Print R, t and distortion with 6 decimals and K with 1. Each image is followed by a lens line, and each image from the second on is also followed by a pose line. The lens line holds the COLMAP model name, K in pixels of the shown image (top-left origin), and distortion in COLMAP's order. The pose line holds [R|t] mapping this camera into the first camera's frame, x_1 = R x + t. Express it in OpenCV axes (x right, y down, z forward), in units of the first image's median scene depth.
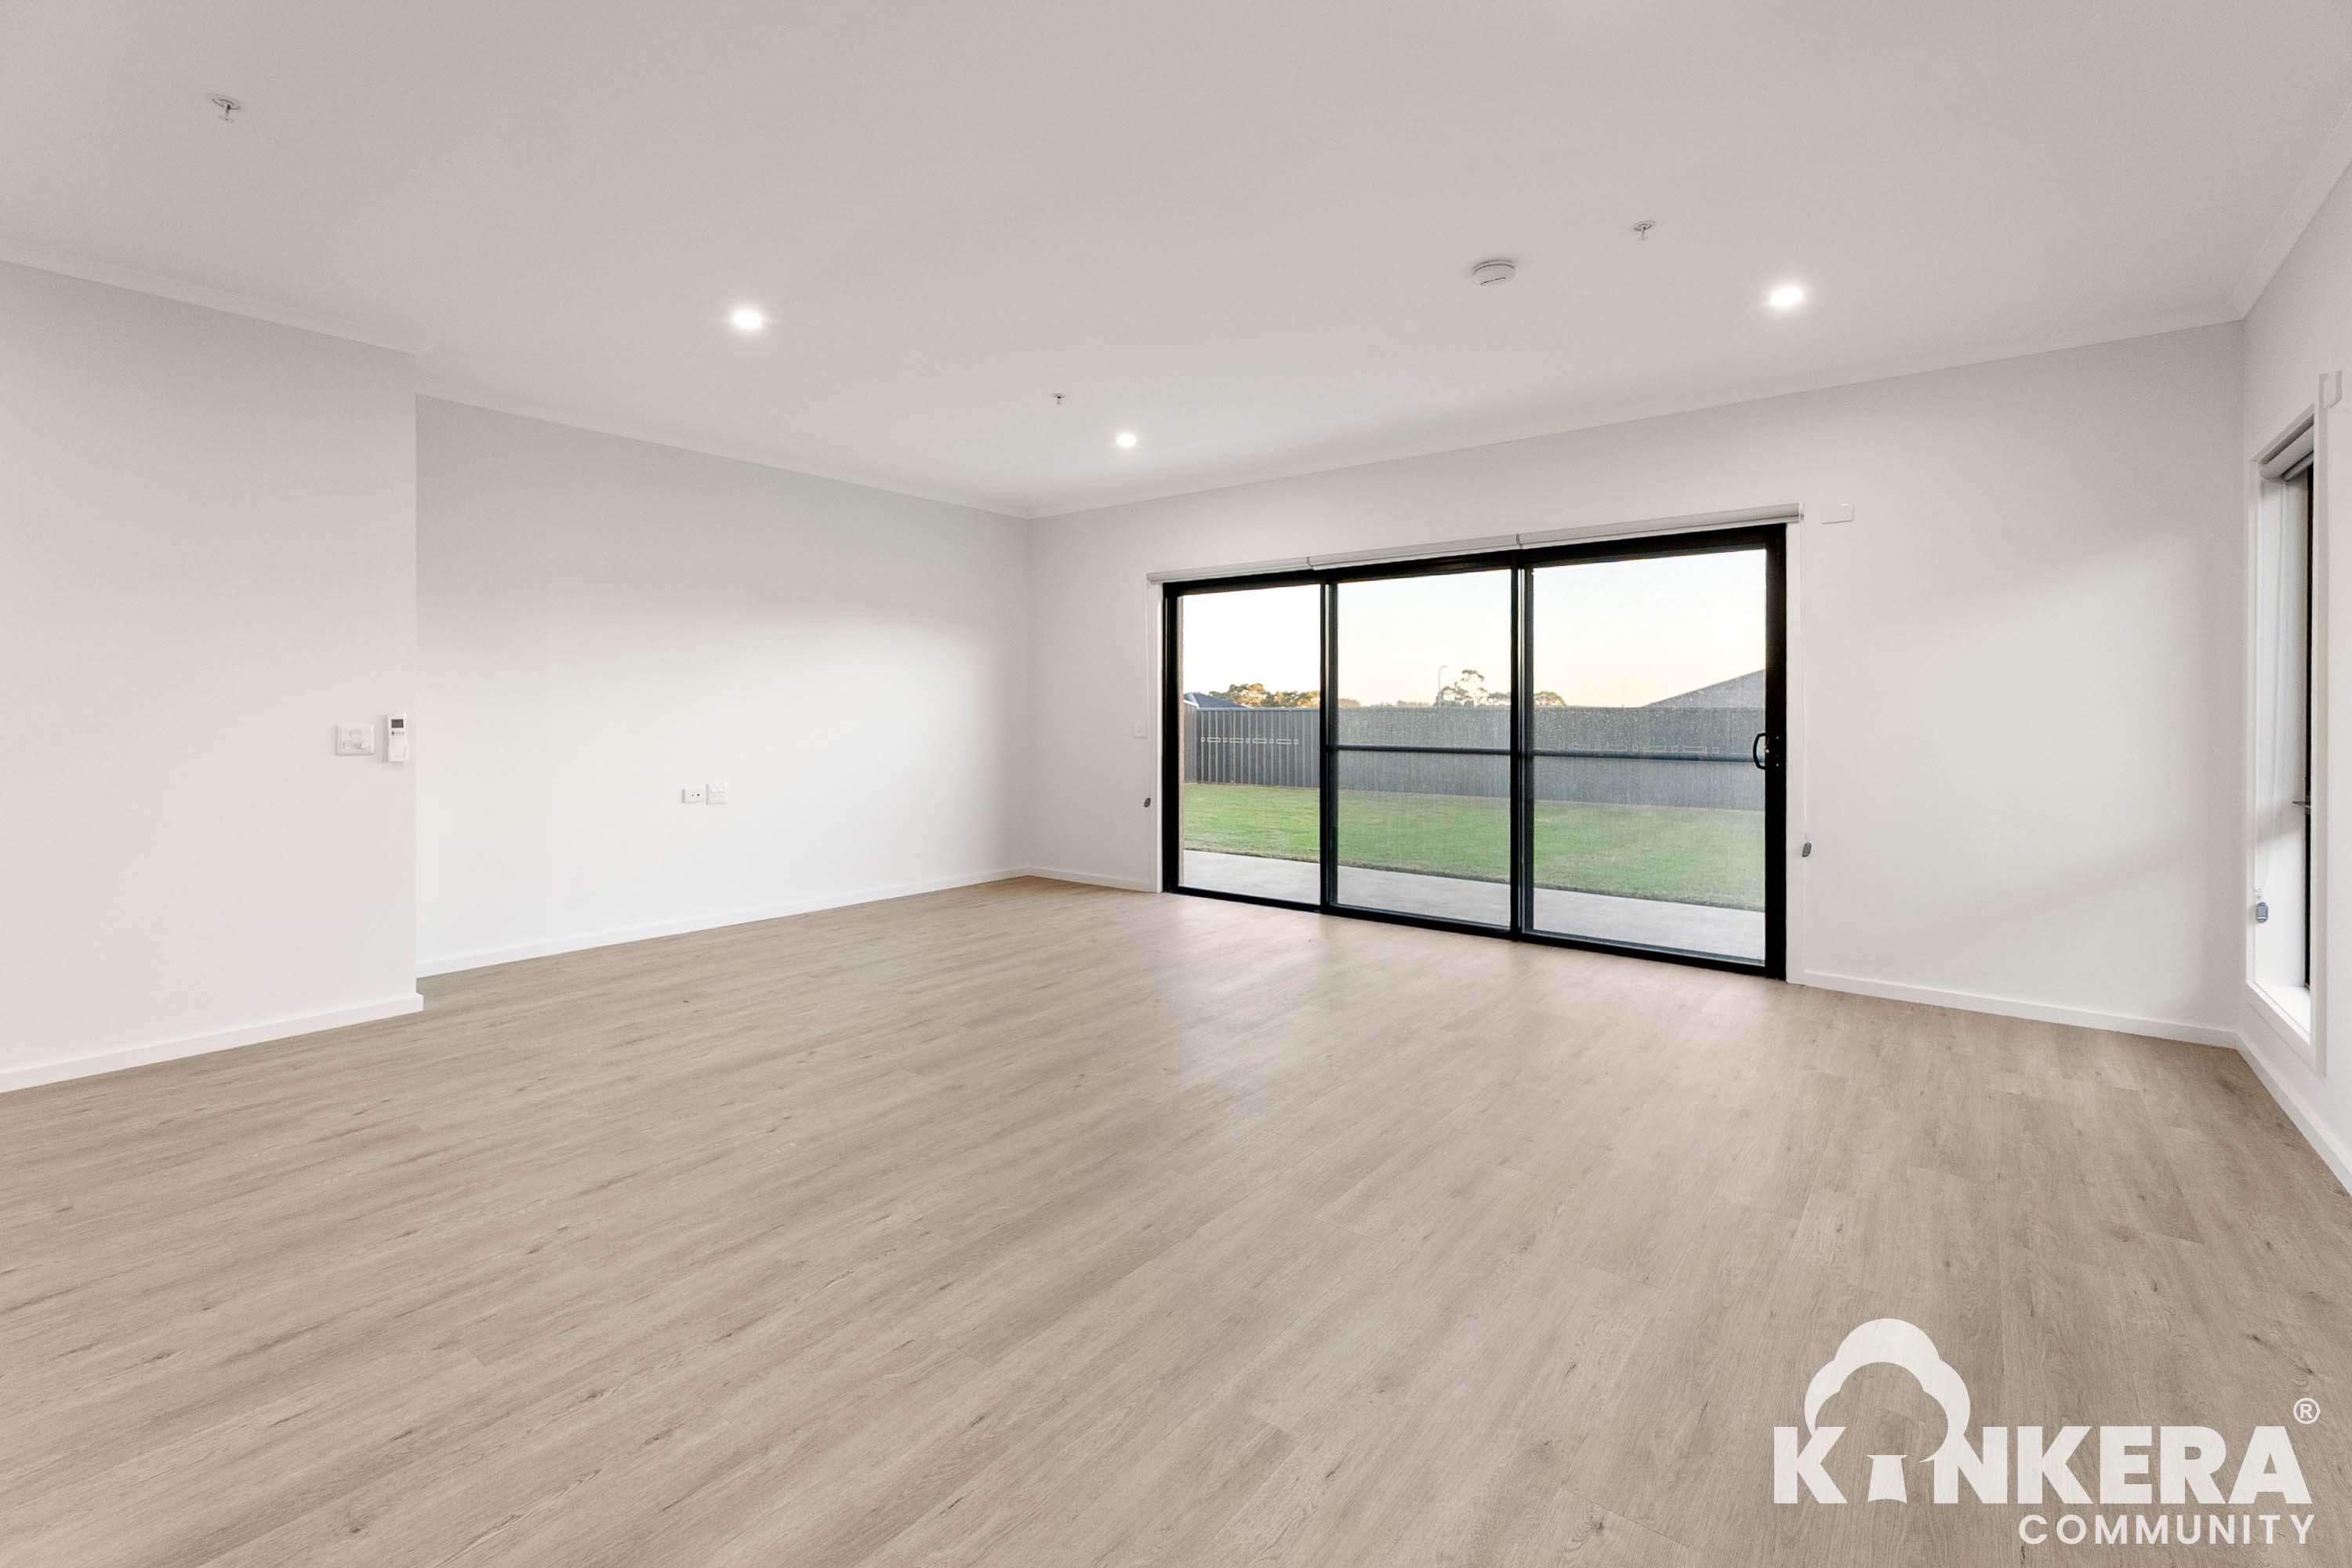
lens RADIAL K [[1016.0, 0, 1165.4], [0, 1016.0, 718.2], [0, 0, 1]] dist [0.006621, -0.000700]
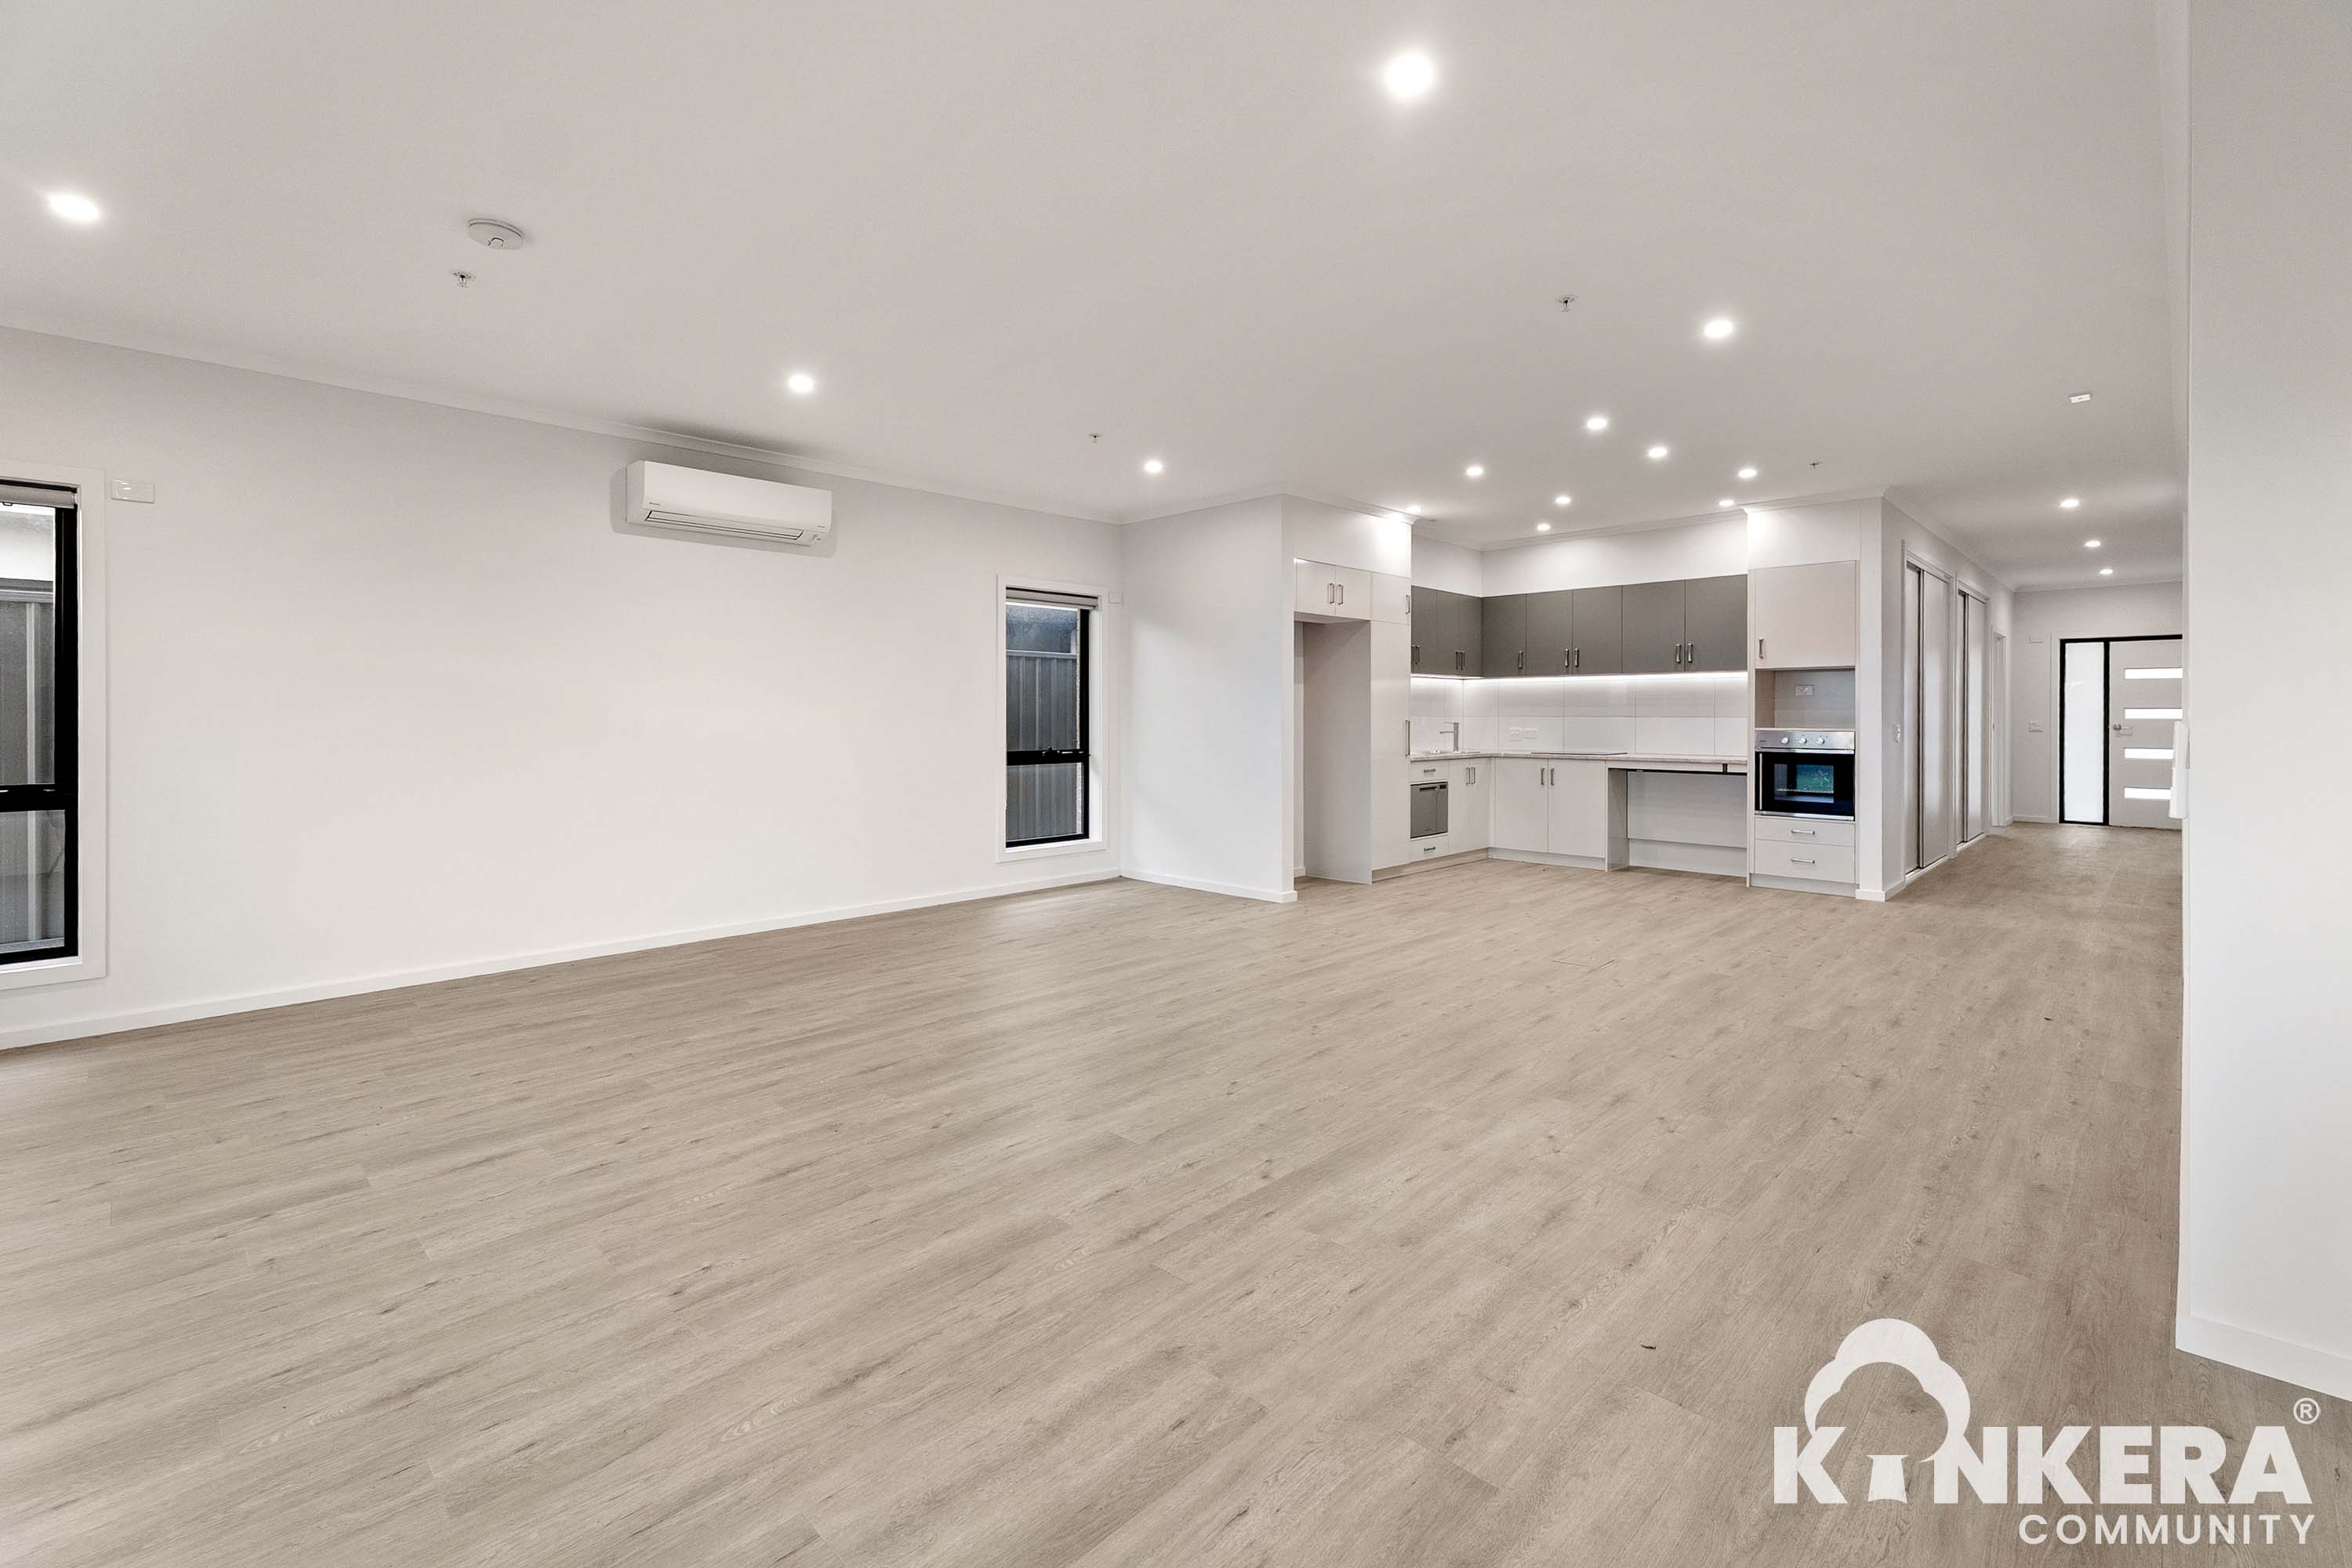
lens RADIAL K [[1017.0, 0, 1186.6], [0, 1017.0, 718.1], [0, 0, 1]] dist [0.007178, -0.000677]
pose [[-0.995145, -0.002785, 0.098381, -0.403337], [-0.001553, 0.999919, 0.012597, -0.017473], [-0.098408, 0.012383, -0.995069, 1.940125]]
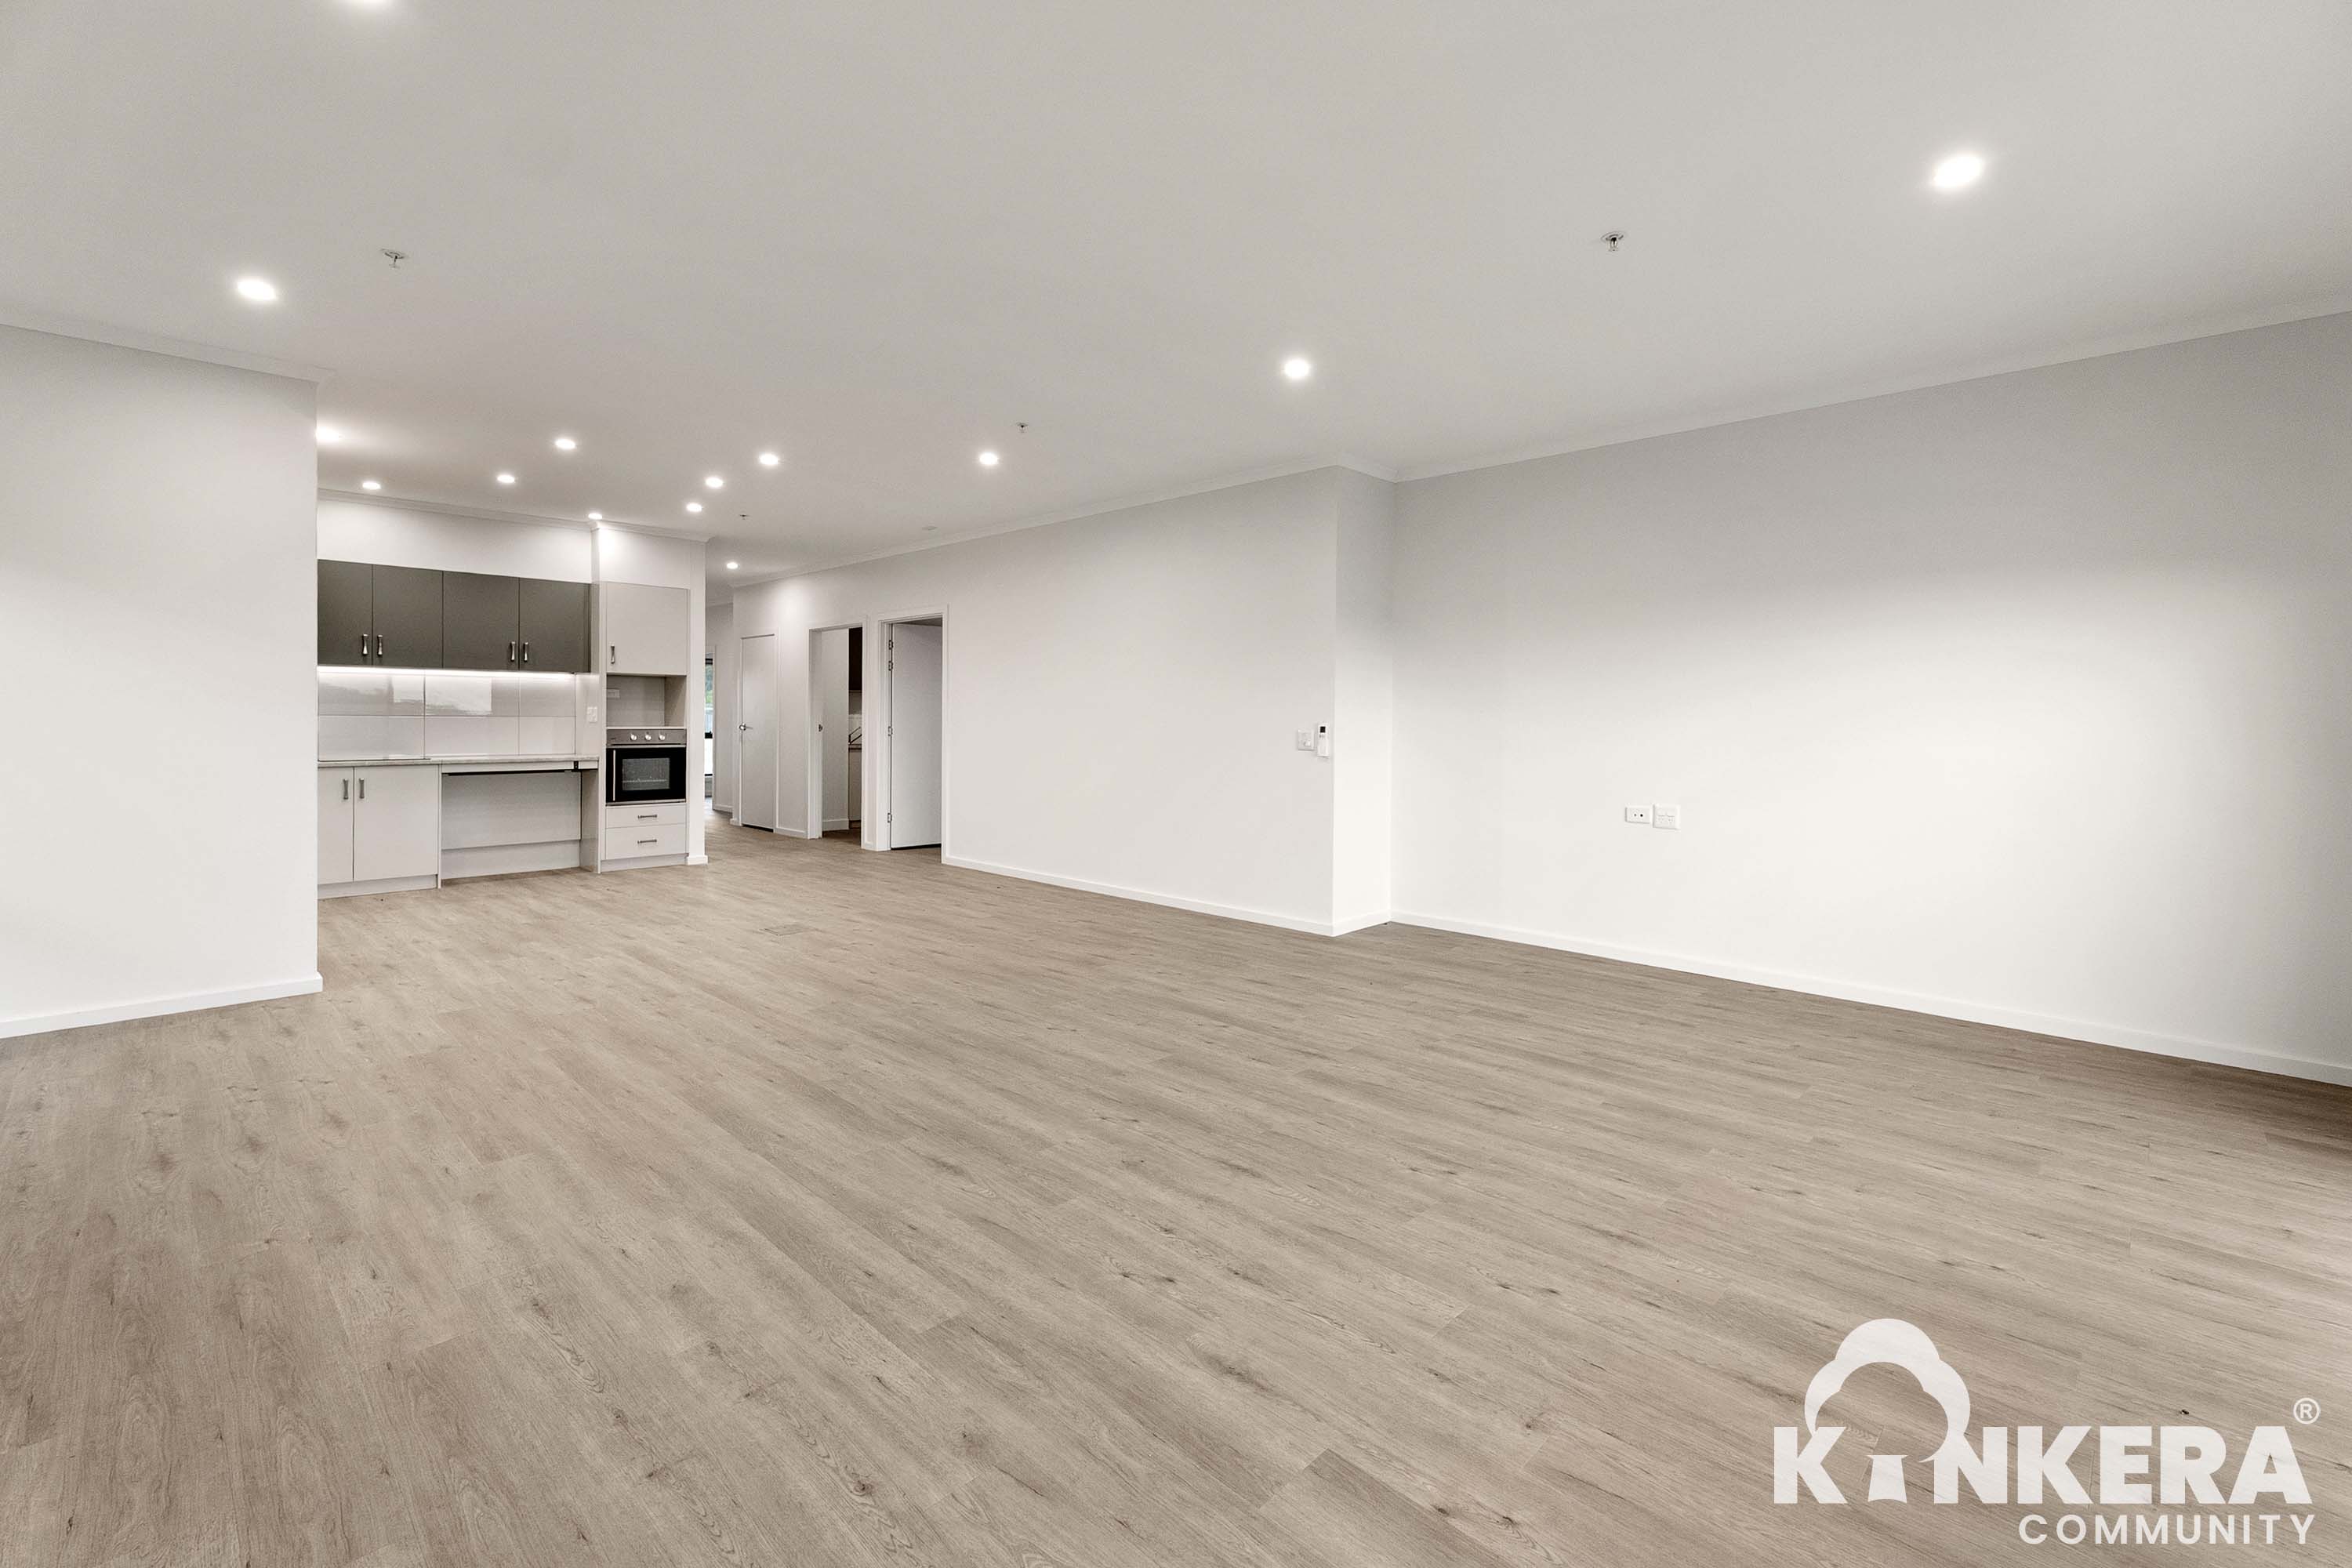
lens RADIAL K [[1015.0, 0, 1166.0], [0, 1015.0, 731.5], [0, 0, 1]] dist [0.005533, -0.000534]
pose [[-0.101589, 0.008132, -0.994793, 0.844495], [-0.015639, 0.999830, 0.009770, -0.002962], [0.994704, 0.016550, -0.101444, 1.162477]]
